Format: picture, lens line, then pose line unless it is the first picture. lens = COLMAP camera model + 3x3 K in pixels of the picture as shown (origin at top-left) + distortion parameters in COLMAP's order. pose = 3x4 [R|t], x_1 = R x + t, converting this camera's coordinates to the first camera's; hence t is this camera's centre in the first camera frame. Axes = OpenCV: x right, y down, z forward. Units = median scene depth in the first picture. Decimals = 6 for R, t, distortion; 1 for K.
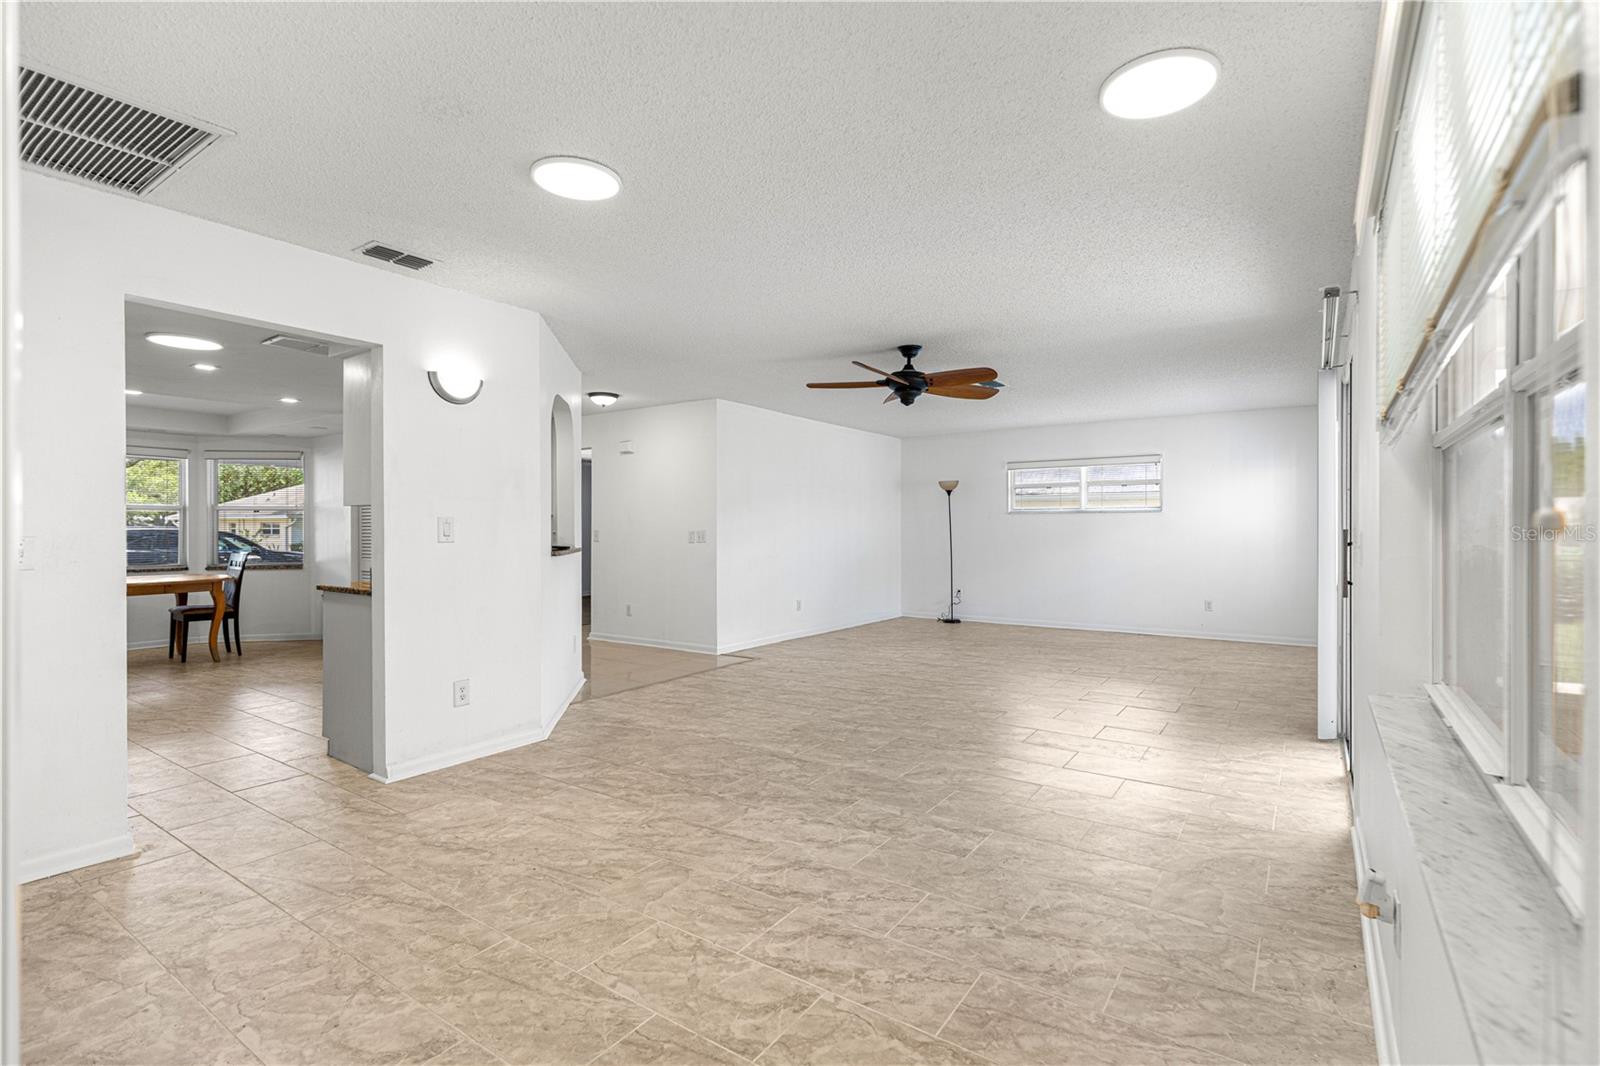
lens RADIAL K [[721.7, 0, 813.5], [0, 721.7, 531.2], [0, 0, 1]] dist [0.005363, -0.000457]
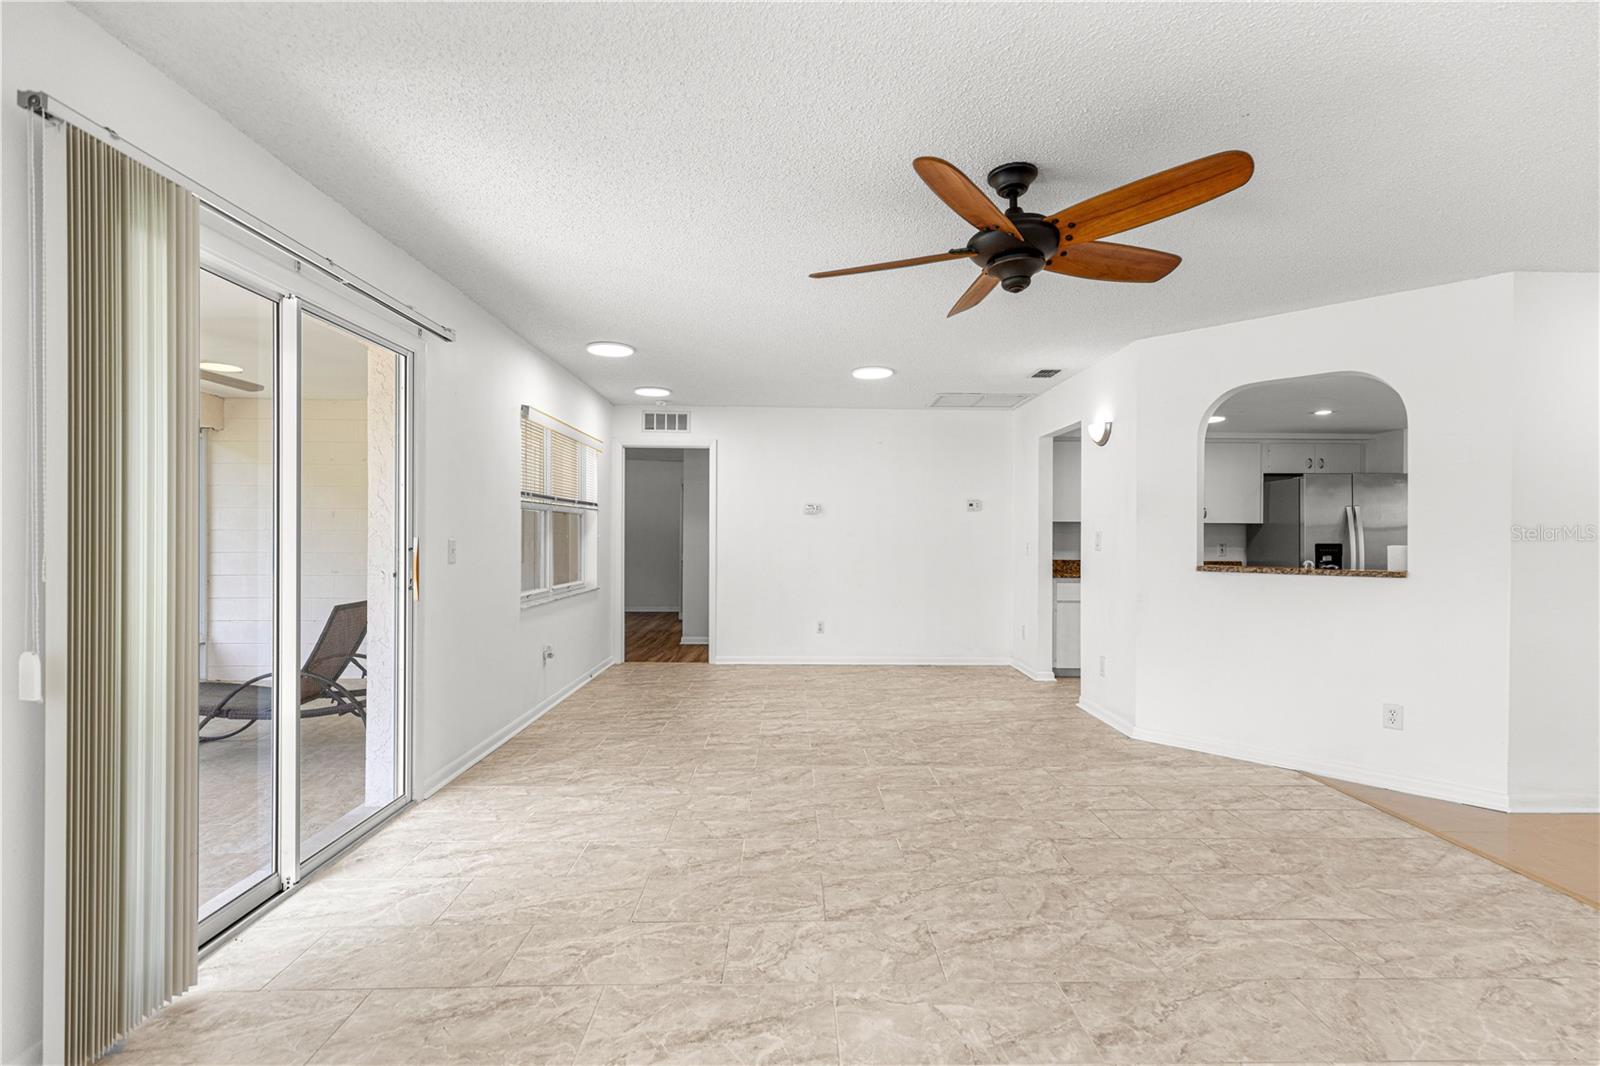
lens RADIAL K [[716.2, 0, 804.4], [0, 716.2, 539.8], [0, 0, 1]] dist [0.006566, -0.000526]
pose [[-0.811297, -0.002730, -0.584629, 0.540474], [-0.008994, 0.999929, 0.007813, -0.006495], [0.584566, 0.011597, -0.811263, 1.328685]]
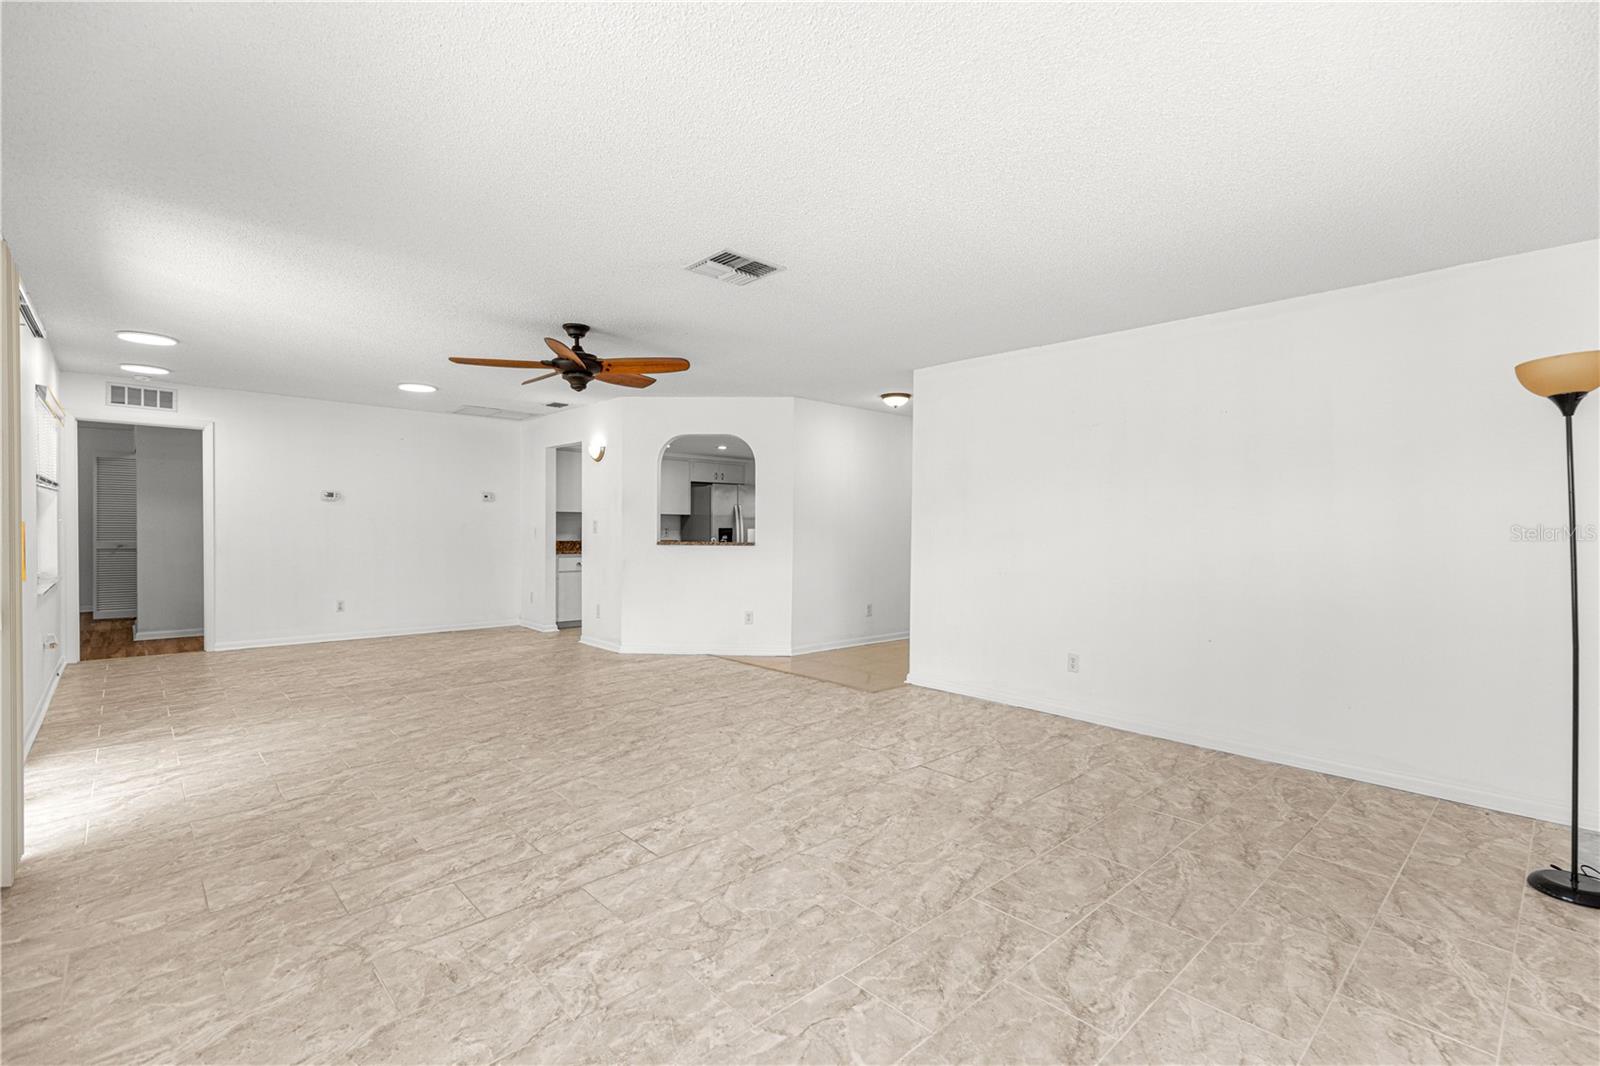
lens RADIAL K [[723.5, 0, 812.8], [0, 723.5, 536.1], [0, 0, 1]] dist [0.002919, 0.000236]
pose [[-0.206352, 0.010085, -0.978426, 0.974669], [-0.014400, 0.999807, 0.013342, -0.006887], [0.978372, 0.016843, -0.206167, 1.495060]]
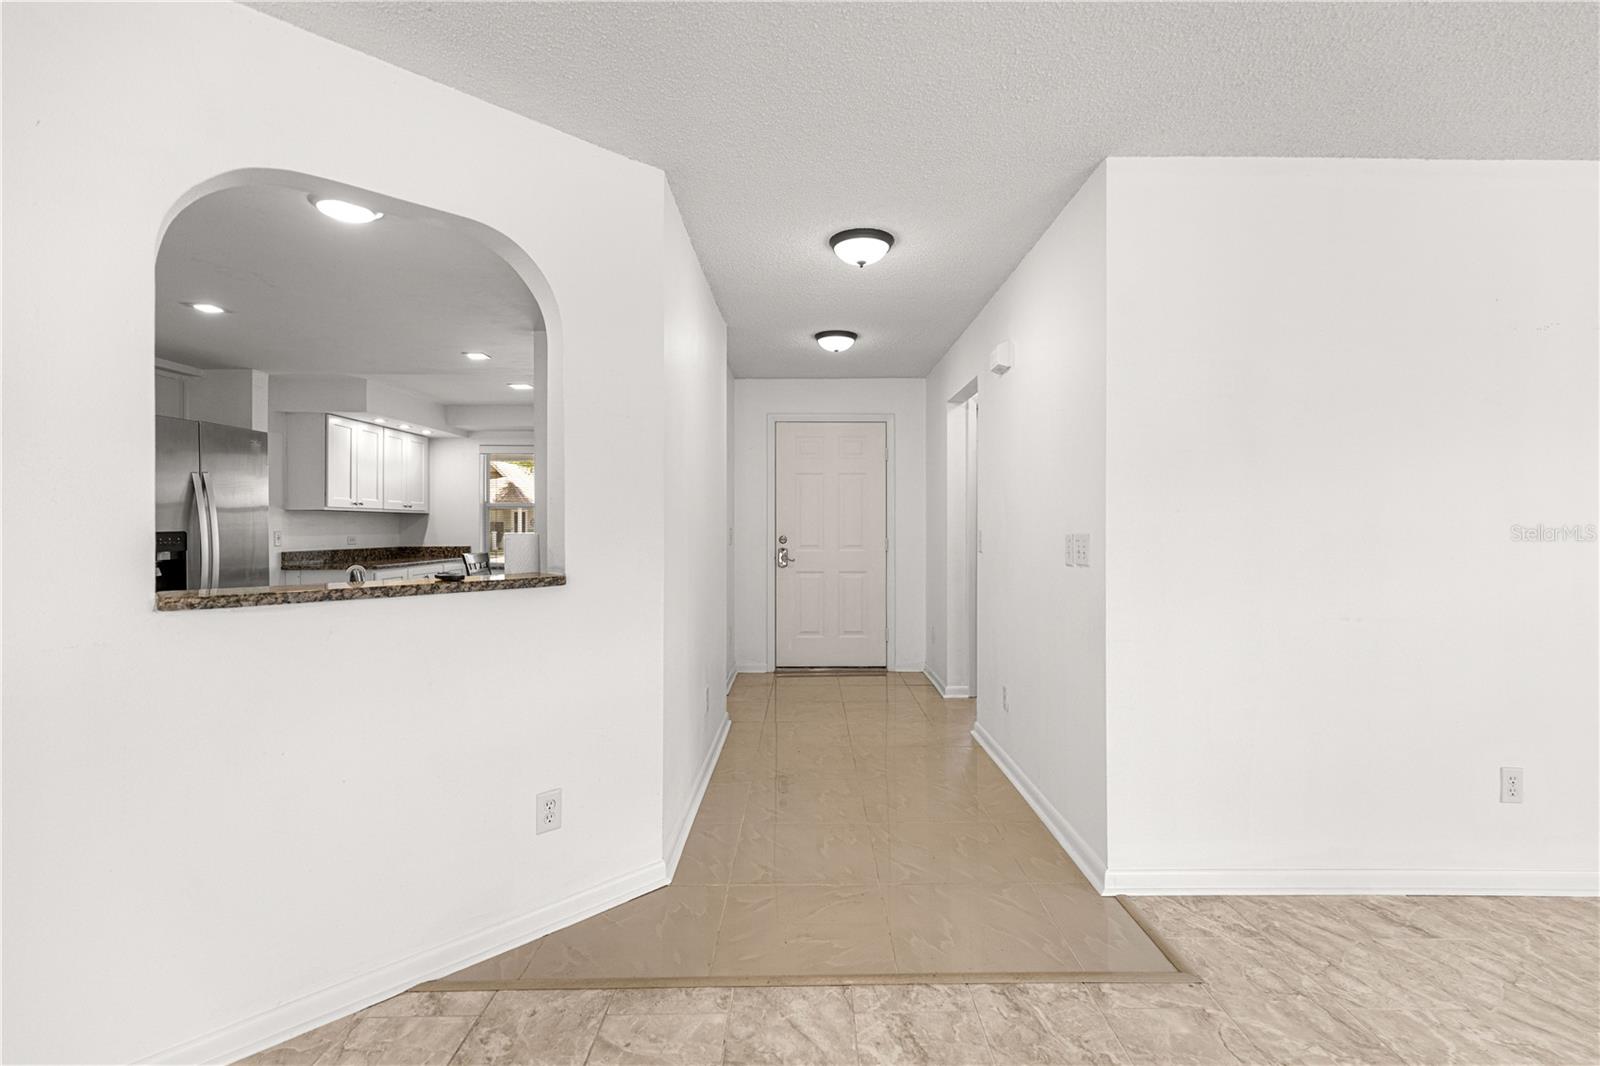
lens RADIAL K [[725.8, 0, 821.2], [0, 725.8, 527.8], [0, 0, 1]] dist [0.010009, 0.000068]
pose [[0.578558, -0.000139, -0.815641, 0.103674], [-0.003988, 0.999988, -0.002999, -0.003447], [0.815631, 0.004988, 0.578551, 0.966016]]
